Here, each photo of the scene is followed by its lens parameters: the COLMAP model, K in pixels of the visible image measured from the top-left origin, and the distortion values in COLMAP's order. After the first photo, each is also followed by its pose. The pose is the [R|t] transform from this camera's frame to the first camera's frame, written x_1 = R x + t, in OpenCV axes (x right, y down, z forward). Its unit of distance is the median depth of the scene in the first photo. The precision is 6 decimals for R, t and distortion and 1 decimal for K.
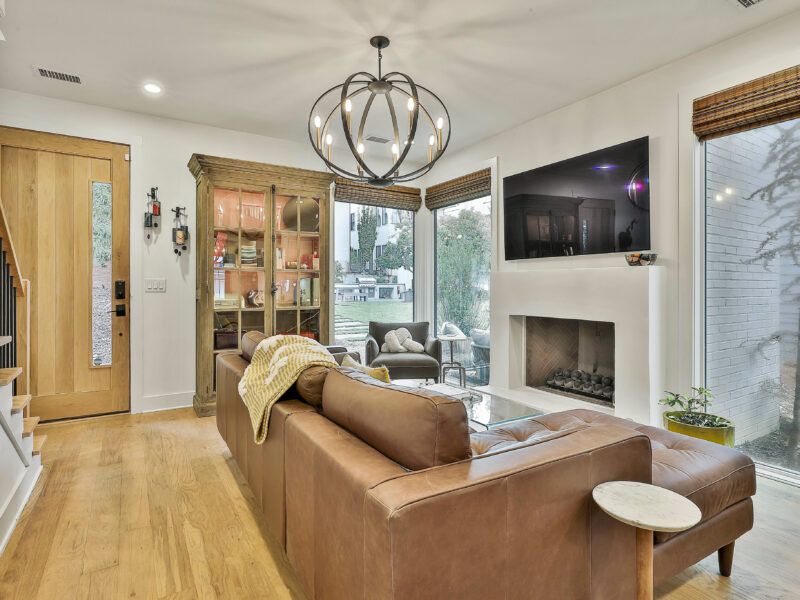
lens RADIAL K [[433.2, 0, 394.9], [0, 433.2, 286.9], [0, 0, 1]] dist [-0.003690, 0.006278]
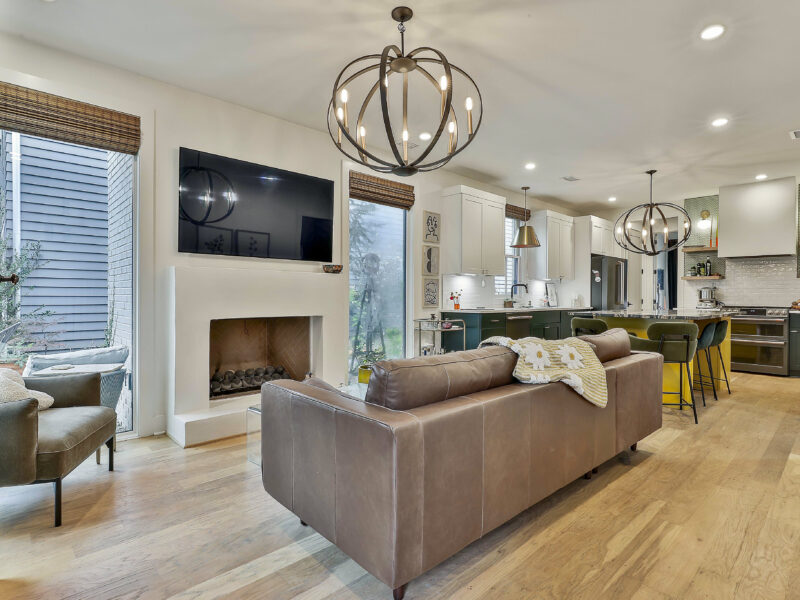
lens RADIAL K [[433.2, 0, 401.0], [0, 433.2, 297.1], [0, 0, 1]] dist [-0.003690, 0.006278]
pose [[-0.207278, -0.003853, 0.978274, -1.176380], [-0.004785, 0.999984, 0.002925, 0.031139], [-0.978270, -0.004074, -0.207293, 1.512052]]
